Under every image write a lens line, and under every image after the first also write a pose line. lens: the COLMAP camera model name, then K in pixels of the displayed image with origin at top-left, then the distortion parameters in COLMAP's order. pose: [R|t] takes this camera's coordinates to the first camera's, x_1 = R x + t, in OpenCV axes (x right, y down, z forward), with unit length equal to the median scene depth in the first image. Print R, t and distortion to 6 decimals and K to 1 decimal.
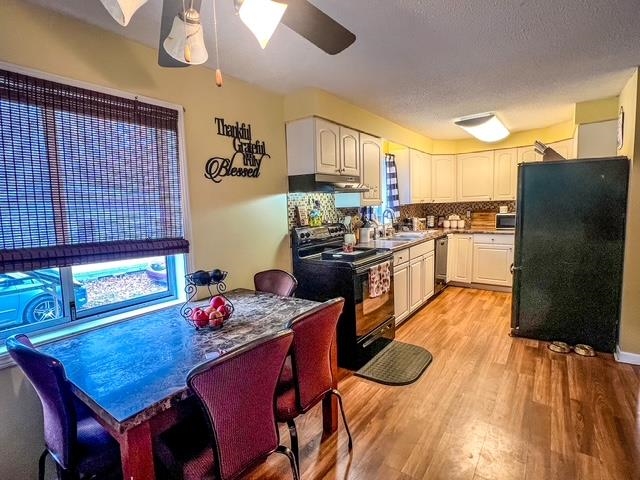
lens RADIAL K [[321.9, 0, 320.0], [0, 321.9, 240.0], [0, 0, 1]] dist [0.001494, 0.000229]
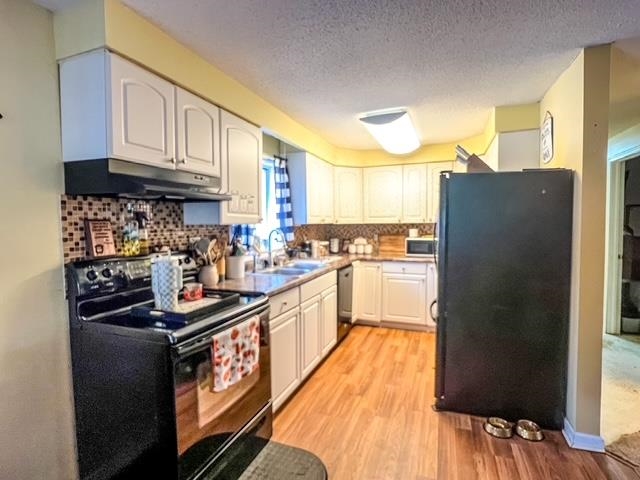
lens RADIAL K [[325.2, 0, 320.0], [0, 325.2, 240.0], [0, 0, 1]] dist [-0.005801, -0.000735]
pose [[0.964590, 0.013972, 0.263384, 0.122706], [0.002906, 0.997973, -0.063580, -0.027201], [-0.263738, 0.062094, 0.962594, 0.284569]]
